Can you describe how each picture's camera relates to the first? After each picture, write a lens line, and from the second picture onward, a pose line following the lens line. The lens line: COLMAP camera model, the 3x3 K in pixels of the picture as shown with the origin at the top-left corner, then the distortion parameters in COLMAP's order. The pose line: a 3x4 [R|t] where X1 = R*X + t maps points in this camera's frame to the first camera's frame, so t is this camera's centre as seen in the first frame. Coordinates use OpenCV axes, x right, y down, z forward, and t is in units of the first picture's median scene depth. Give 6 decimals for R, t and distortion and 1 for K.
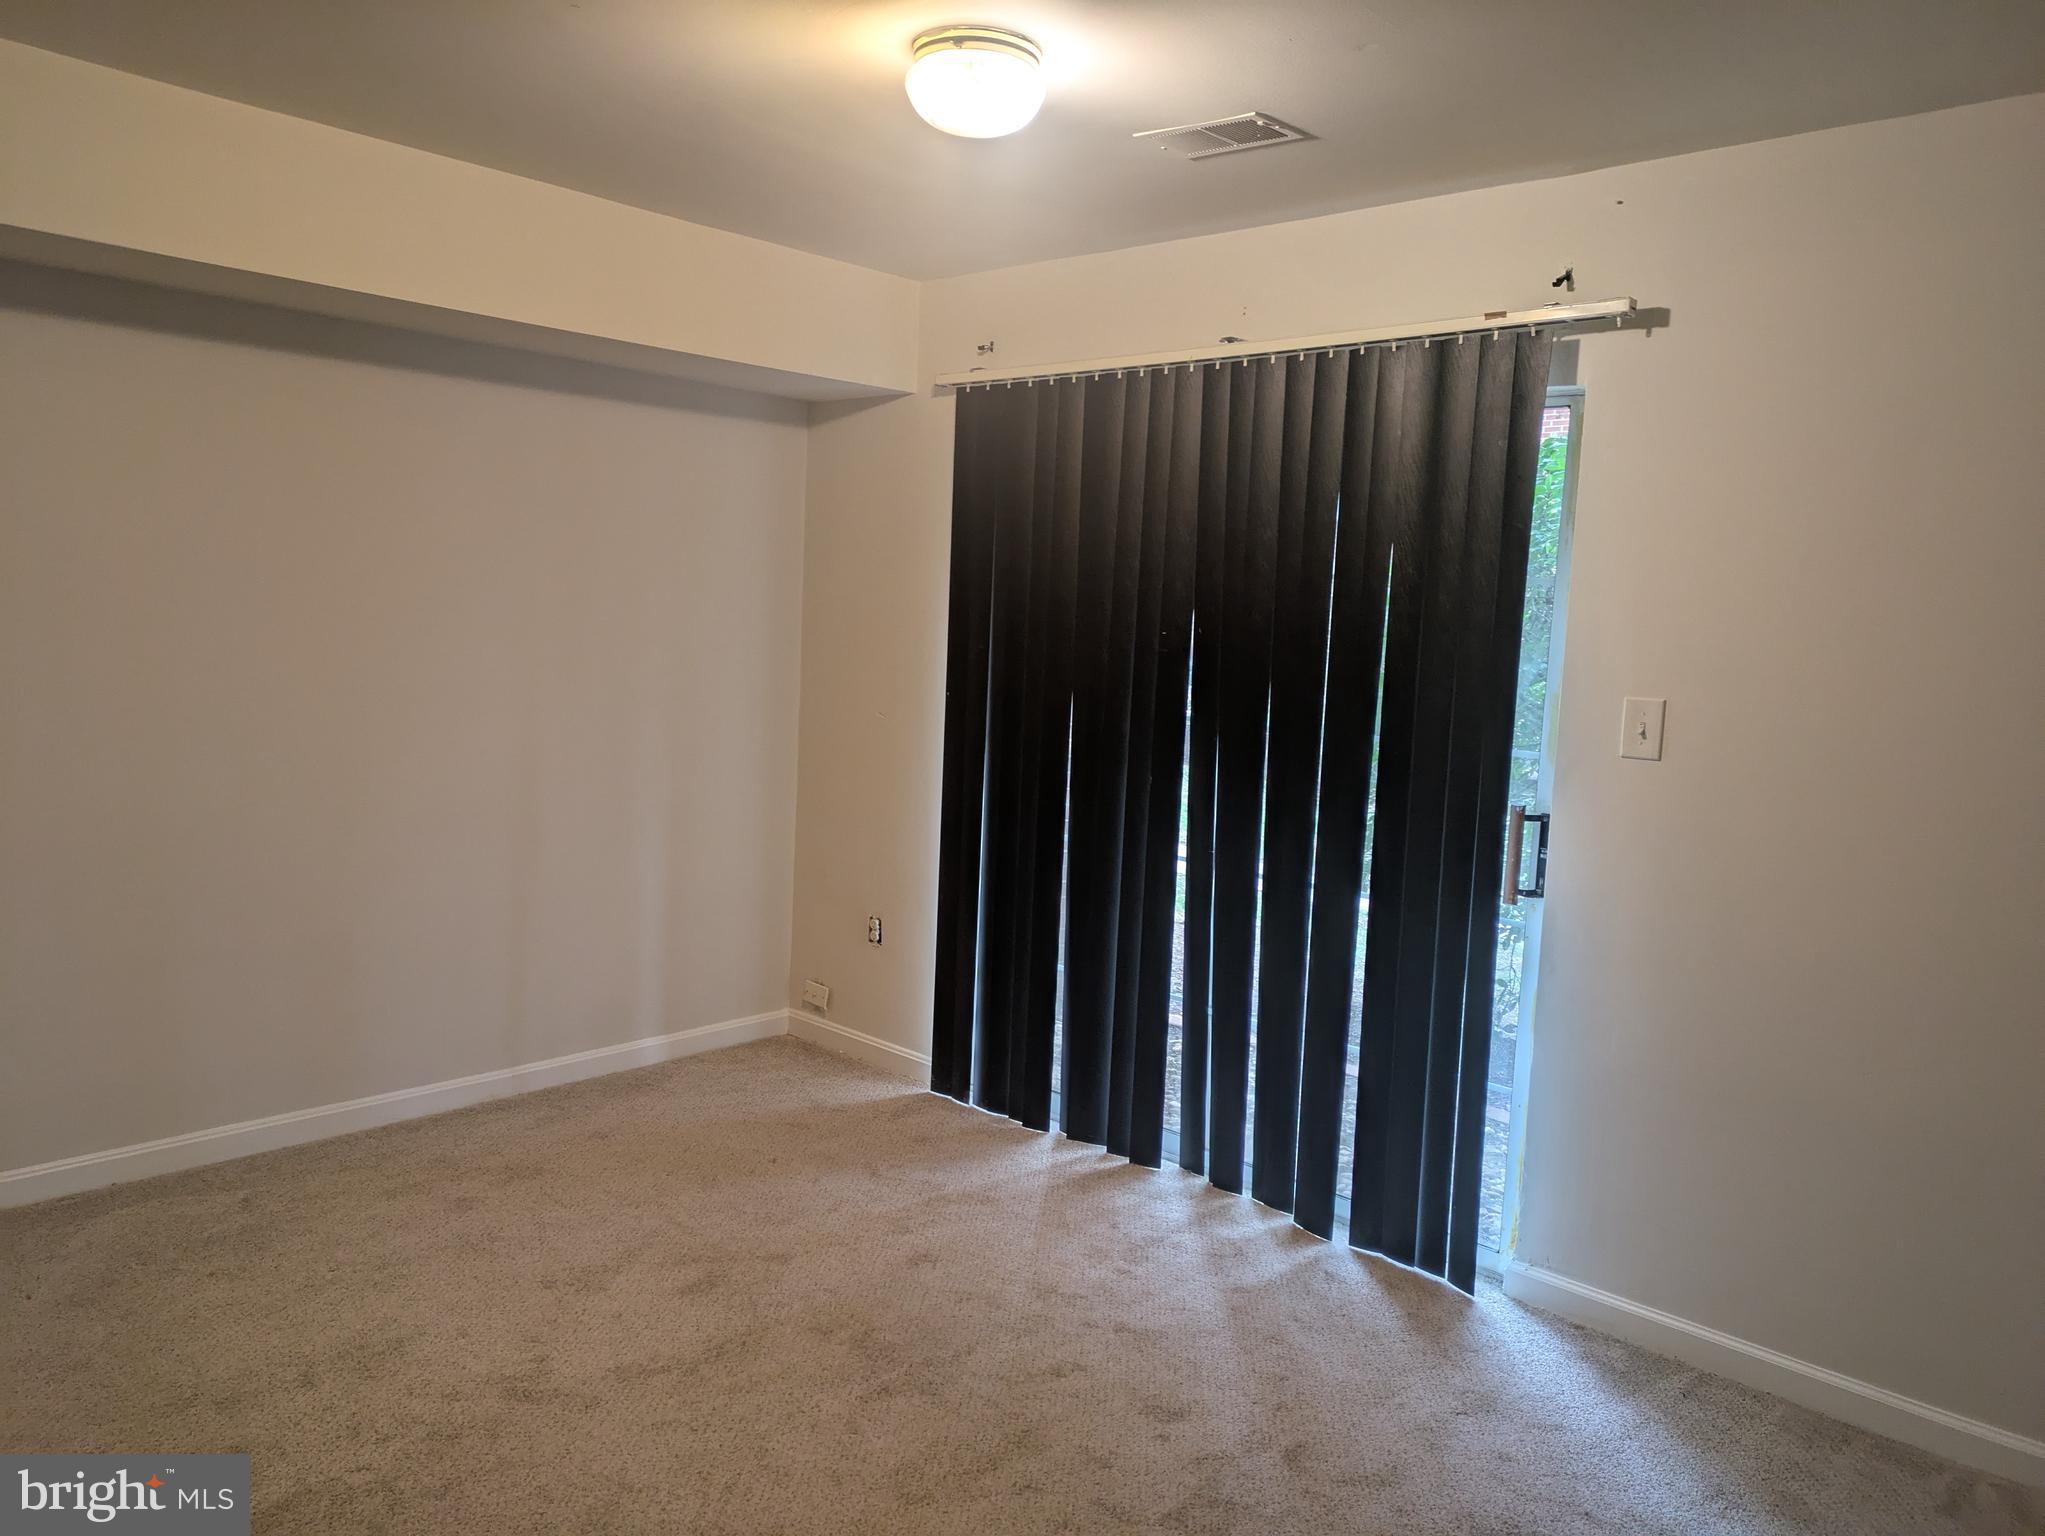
lens RADIAL K [[1488.3, 0, 1019.5], [0, 1488.3, 766.0], [0, 0, 1]] dist [0.058222, -0.042674]
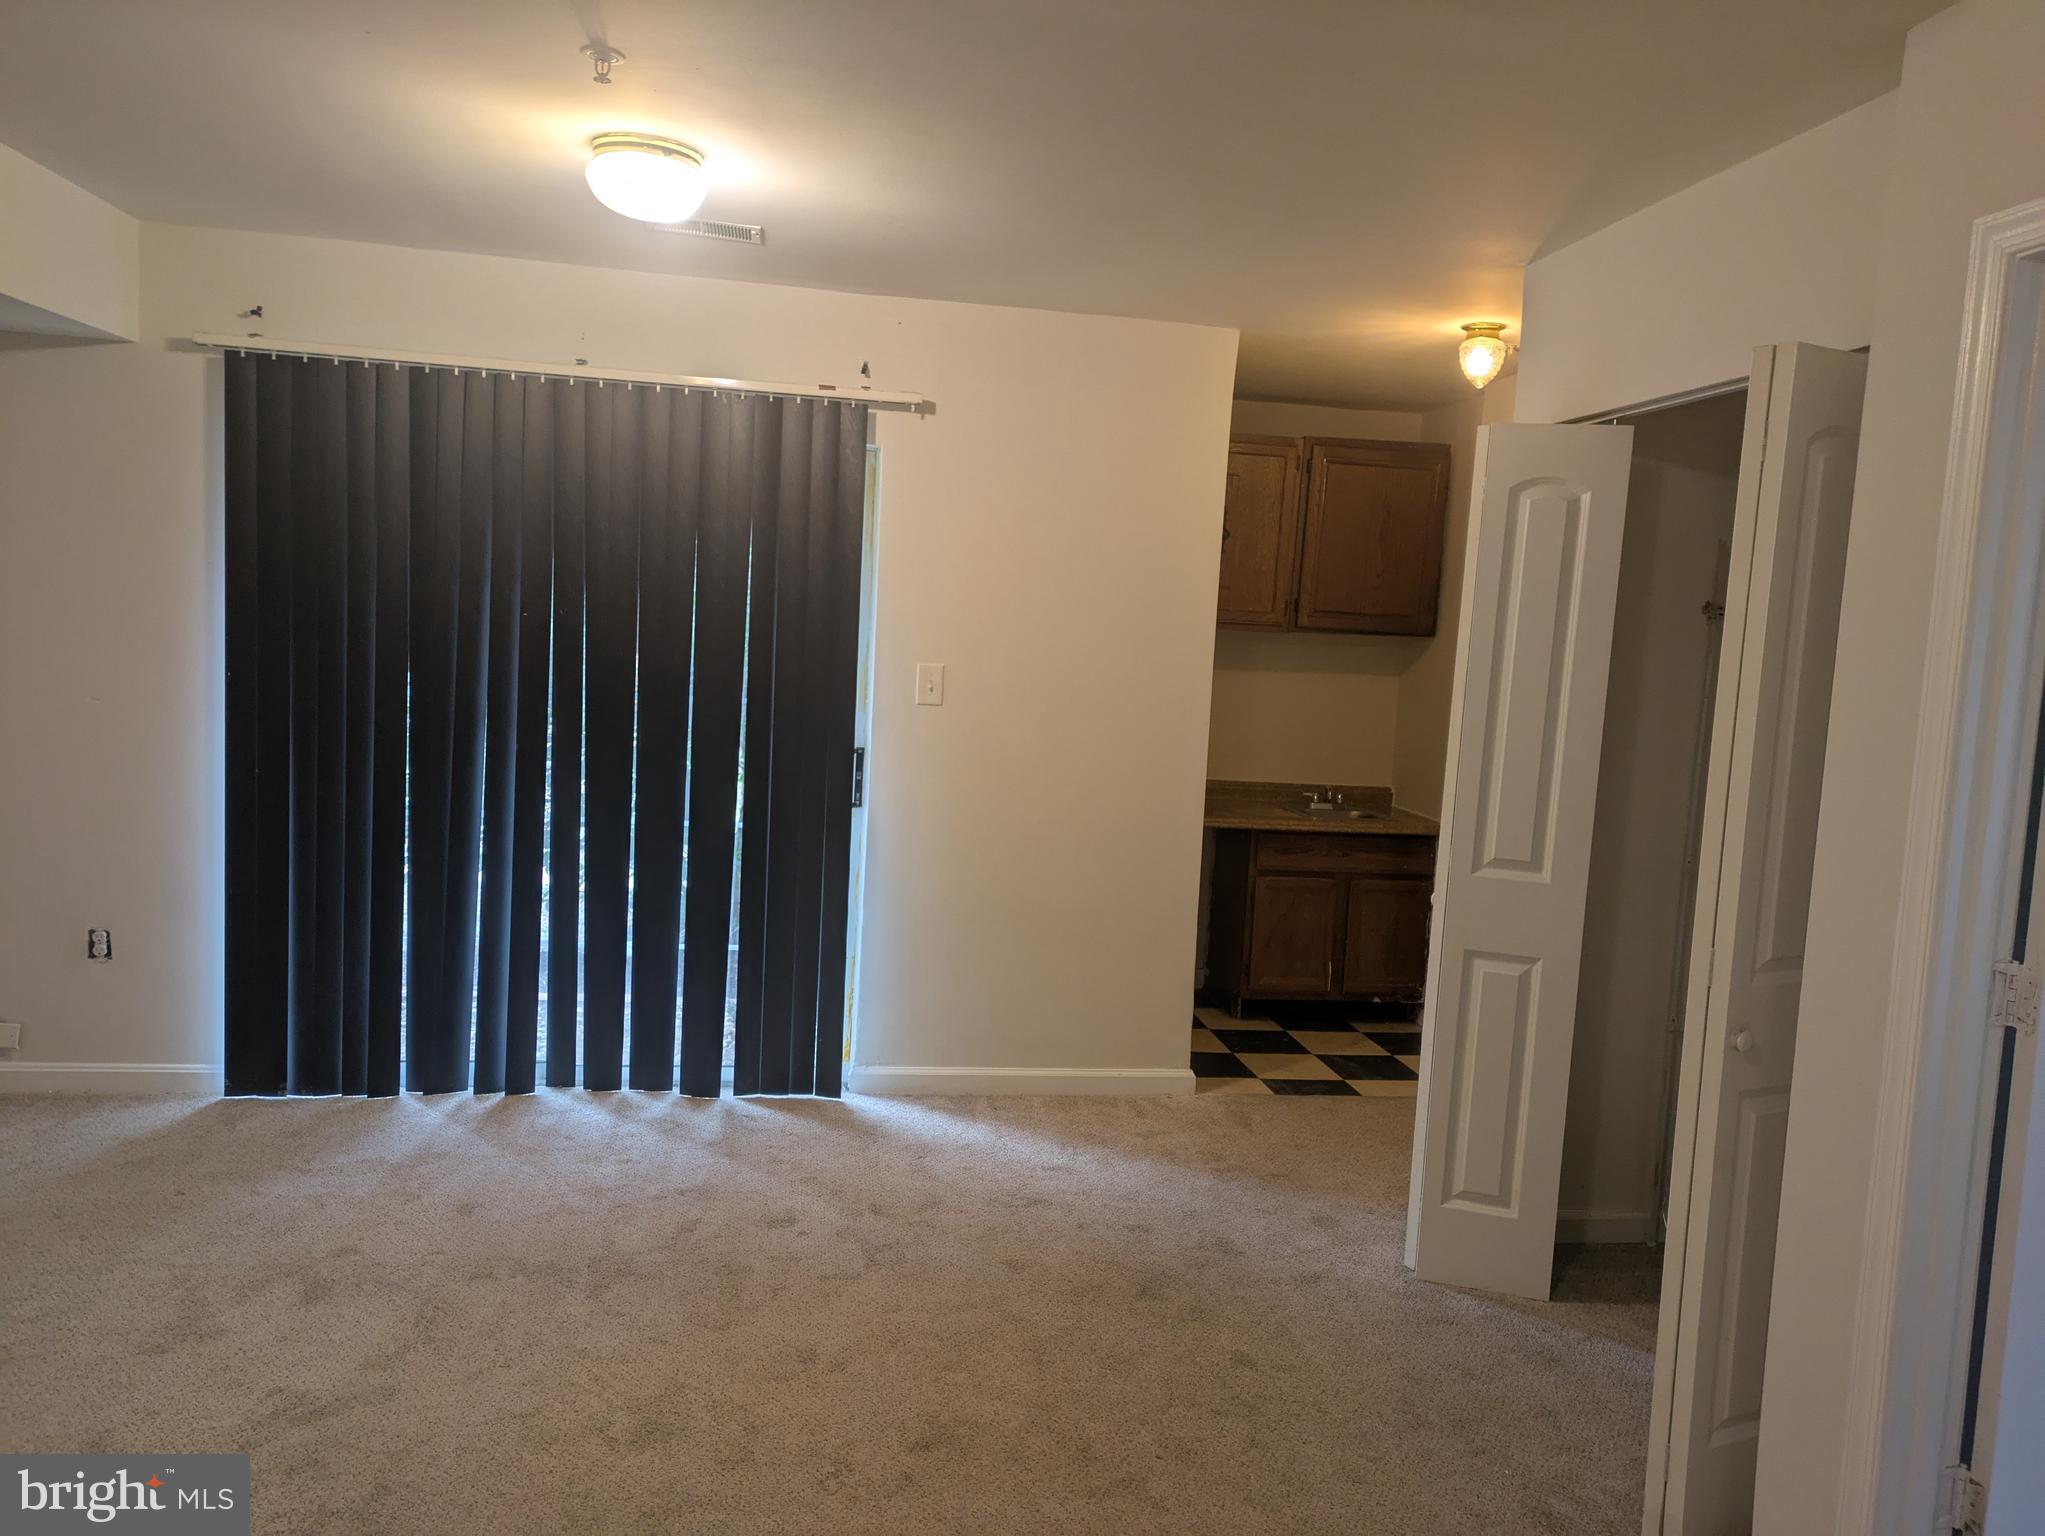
lens RADIAL K [[1488.3, 0, 1023.4], [0, 1488.3, 762.7], [0, 0, 1]] dist [0.058222, -0.042674]
pose [[0.608274, -0.087329, 0.788909, -0.620175], [0.053169, 0.996180, 0.069278, -0.040444], [-0.791945, -0.000194, 0.610593, 0.024324]]
